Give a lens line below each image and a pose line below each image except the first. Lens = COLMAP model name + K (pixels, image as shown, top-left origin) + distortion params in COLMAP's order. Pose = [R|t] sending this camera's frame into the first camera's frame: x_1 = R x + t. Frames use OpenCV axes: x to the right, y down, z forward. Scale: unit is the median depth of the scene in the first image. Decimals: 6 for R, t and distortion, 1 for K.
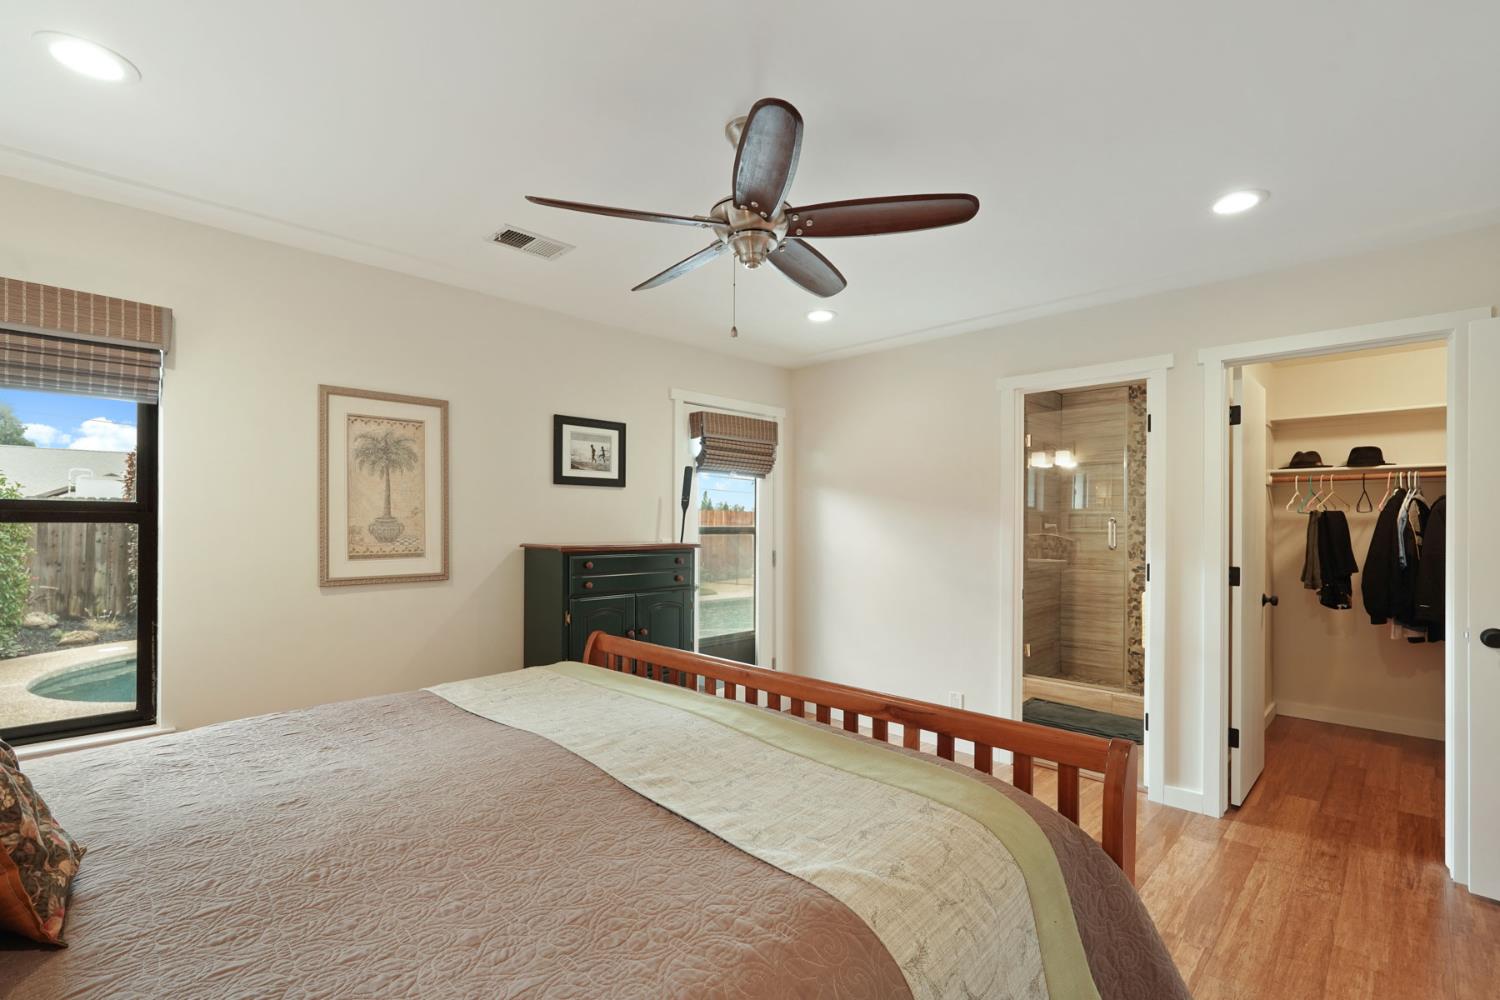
lens RADIAL K [[675.1, 0, 755.3], [0, 675.1, 529.9], [0, 0, 1]] dist [-0.015896, 0.006894]
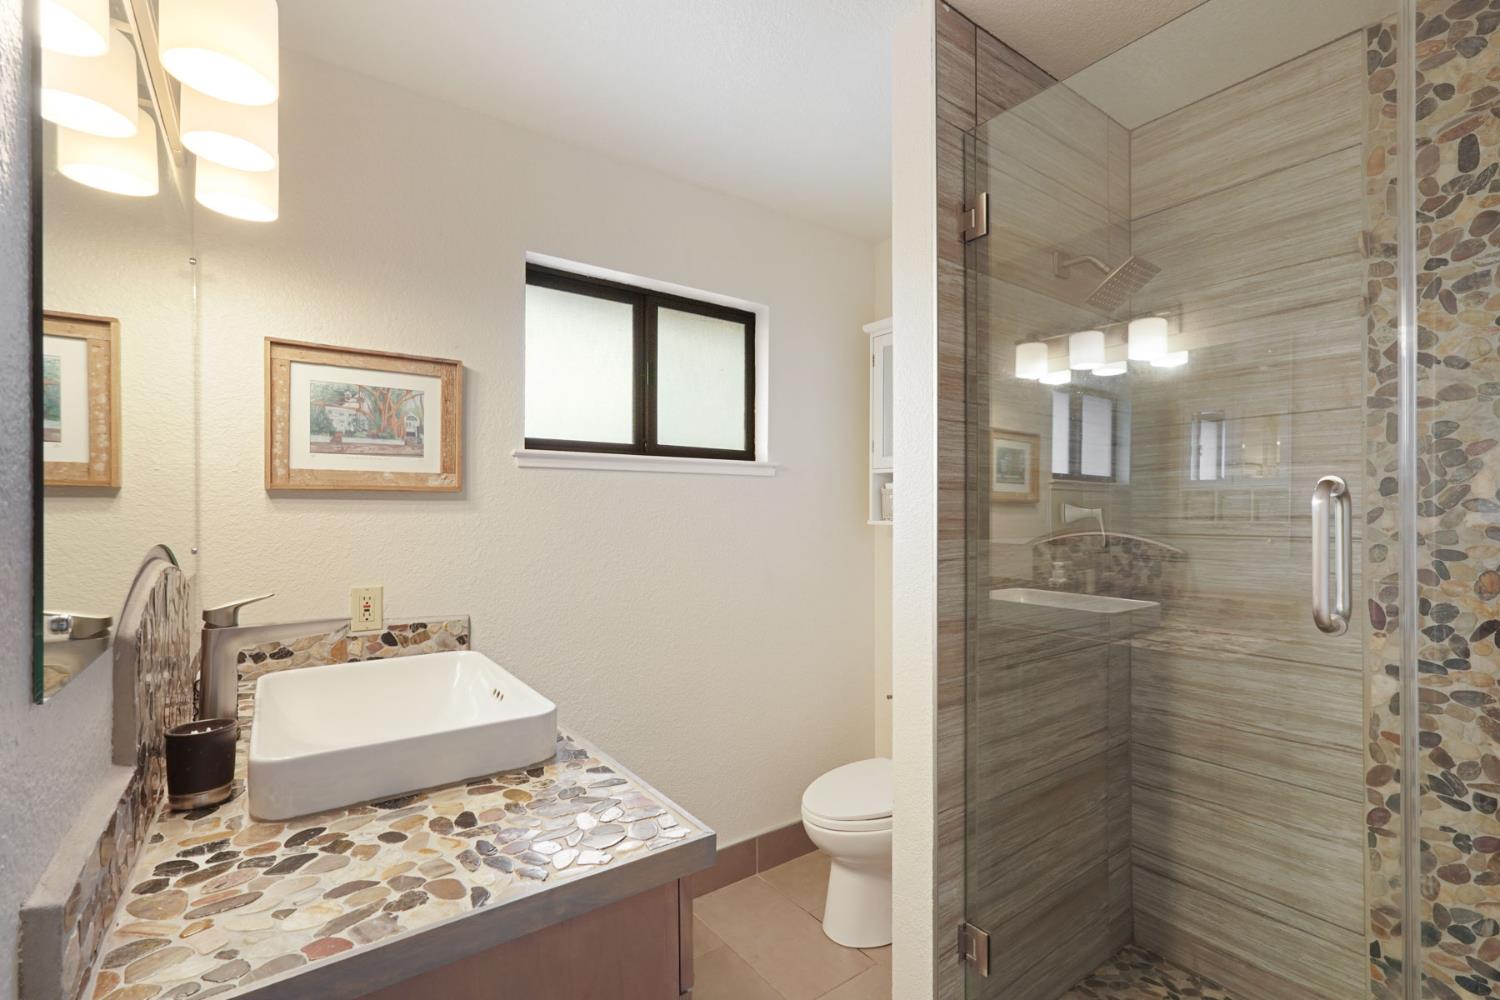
lens RADIAL K [[675.1, 0, 747.1], [0, 675.1, 509.2], [0, 0, 1]] dist [-0.015896, 0.006894]
pose [[0.986131, -0.002100, -0.165953, 0.266807], [0.000321, 0.999942, -0.010745, -0.003950], [0.165966, 0.010542, 0.986075, 0.527889]]
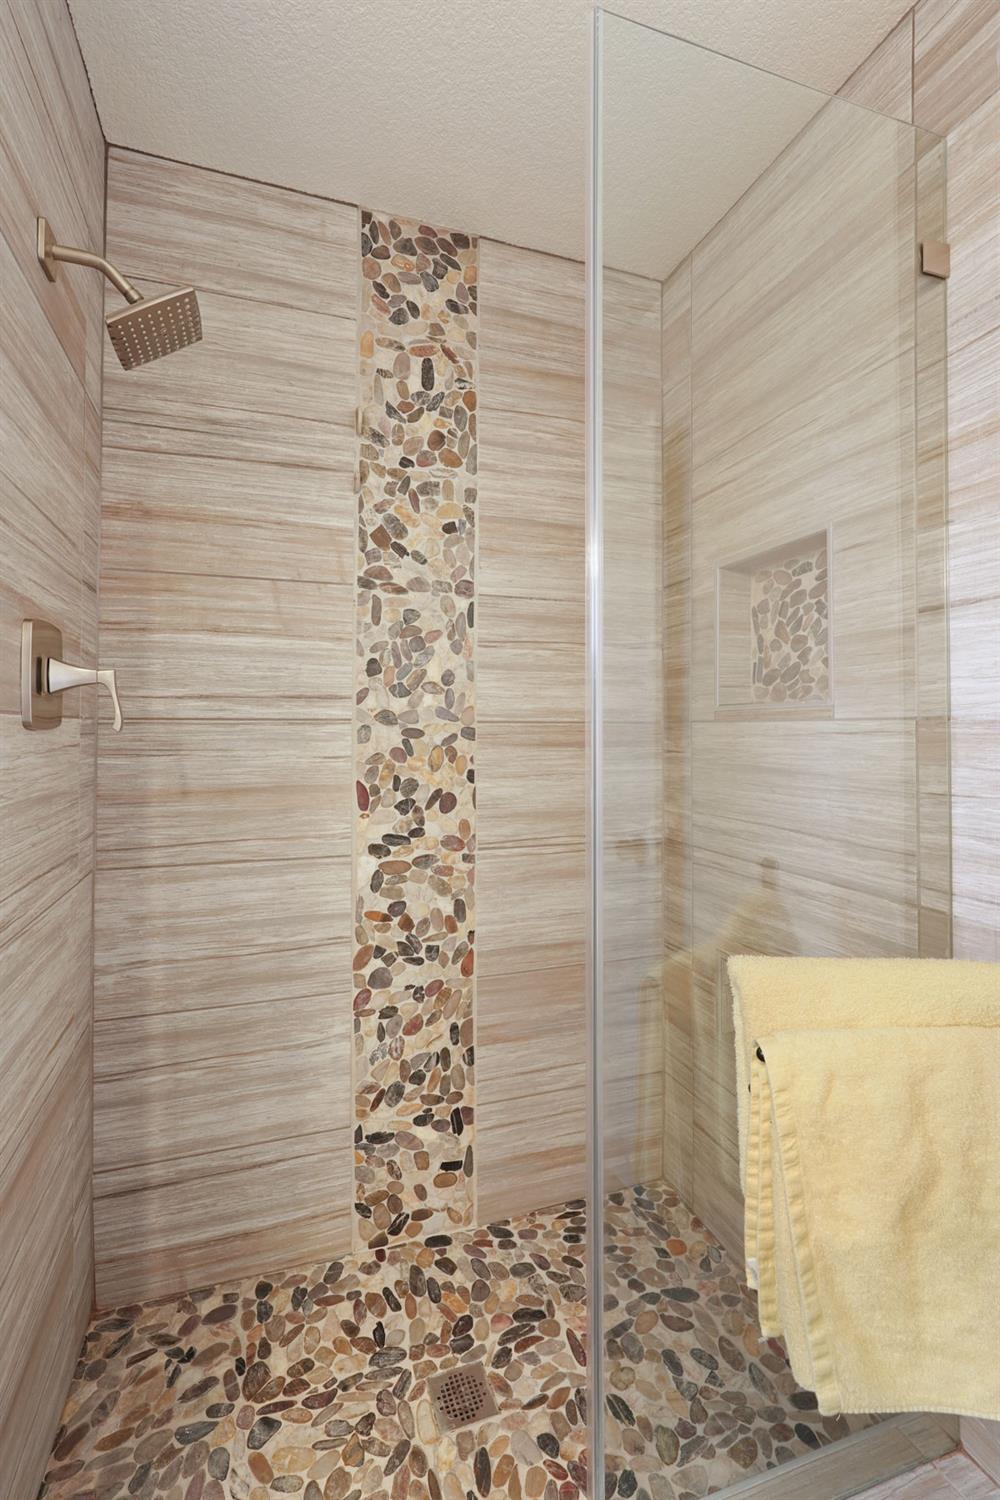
lens RADIAL K [[675.1, 0, 486.7], [0, 675.1, 717.5], [0, 0, 1]] dist [-0.015896, 0.006894]
pose [[0.442477, 0.013567, 0.896677, 0.254140], [0.006436, 0.999812, -0.018303, 0.007305], [-0.896757, 0.013869, 0.442307, 0.647041]]
